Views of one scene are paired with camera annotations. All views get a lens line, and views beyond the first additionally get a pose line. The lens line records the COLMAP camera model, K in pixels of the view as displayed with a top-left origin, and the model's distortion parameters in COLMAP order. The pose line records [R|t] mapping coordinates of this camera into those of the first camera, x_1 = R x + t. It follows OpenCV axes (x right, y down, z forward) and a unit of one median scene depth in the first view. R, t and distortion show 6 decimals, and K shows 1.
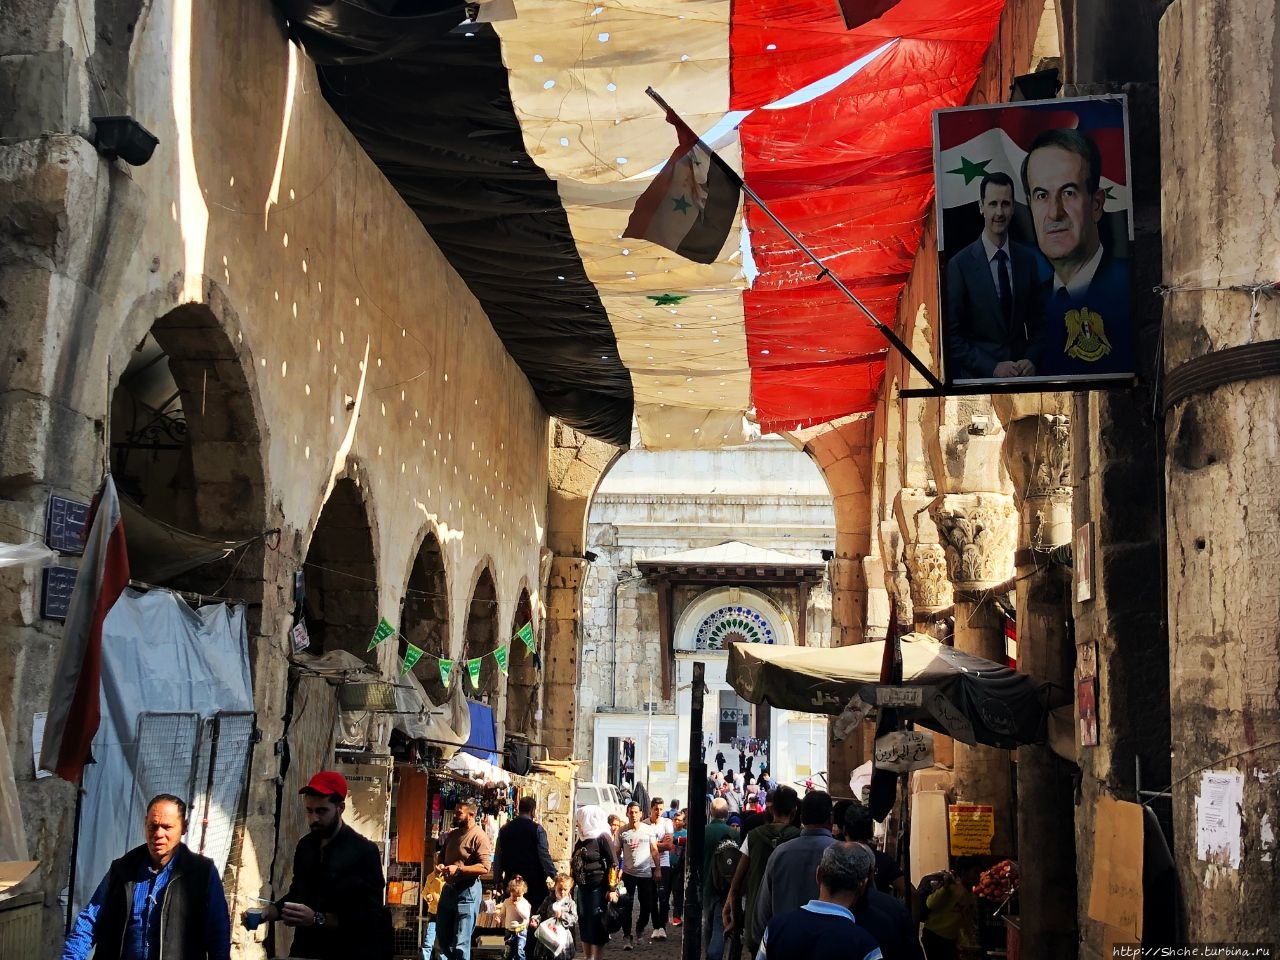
lens RADIAL K [[1511.7, 0, 622.5], [0, 1511.7, 439.2], [0, 0, 1]] dist [0.012321, -0.009572]
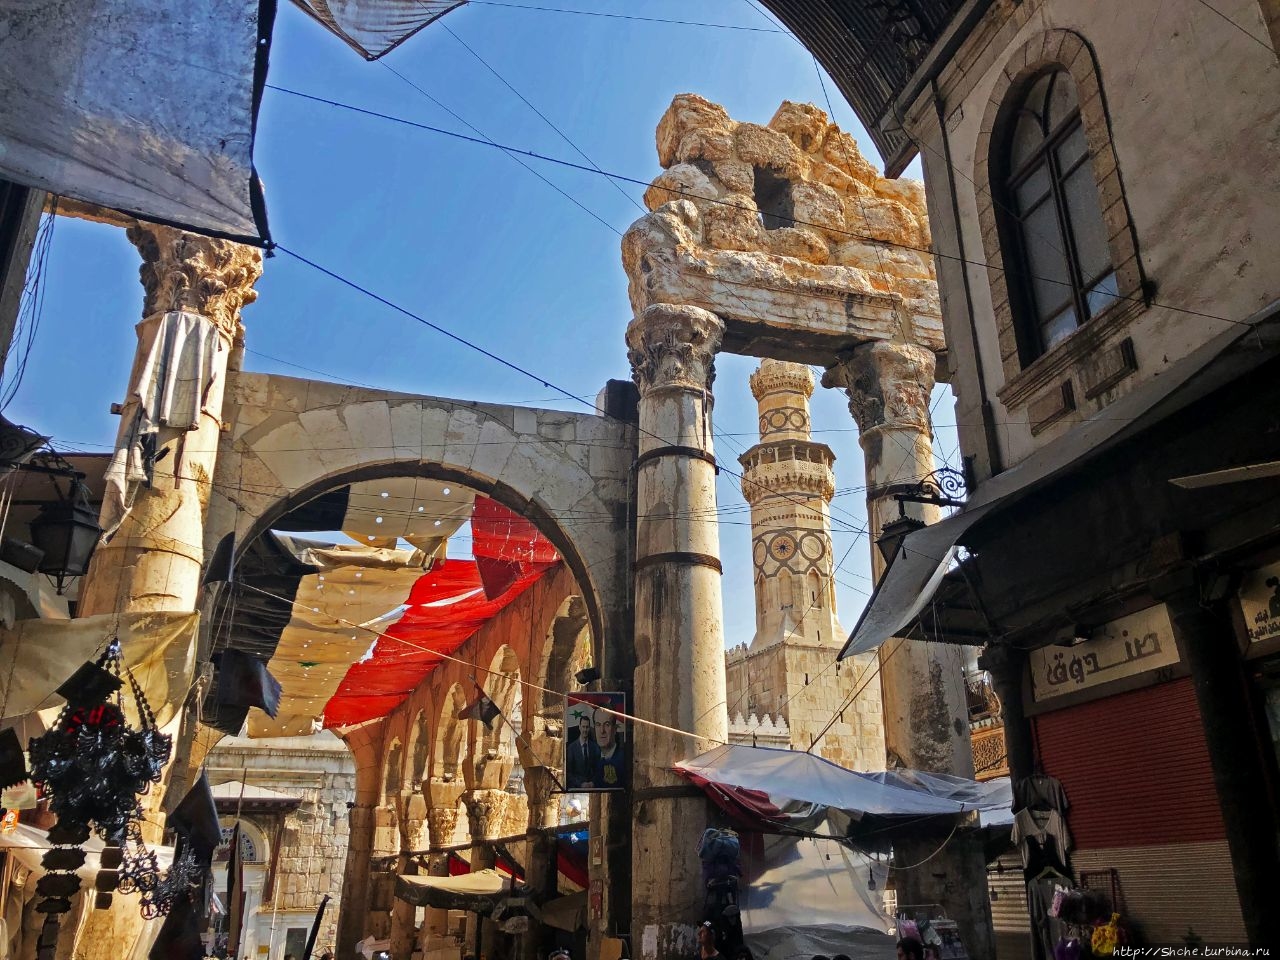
lens RADIAL K [[1048.0, 0, 644.4], [0, 1048.0, 465.3], [0, 0, 1]] dist [0.022175, -0.007850]
pose [[0.882759, 0.147588, 0.446043, -0.271939], [-0.050791, 0.973793, -0.221692, -0.085204], [-0.467073, 0.173045, 0.867121, -0.396653]]
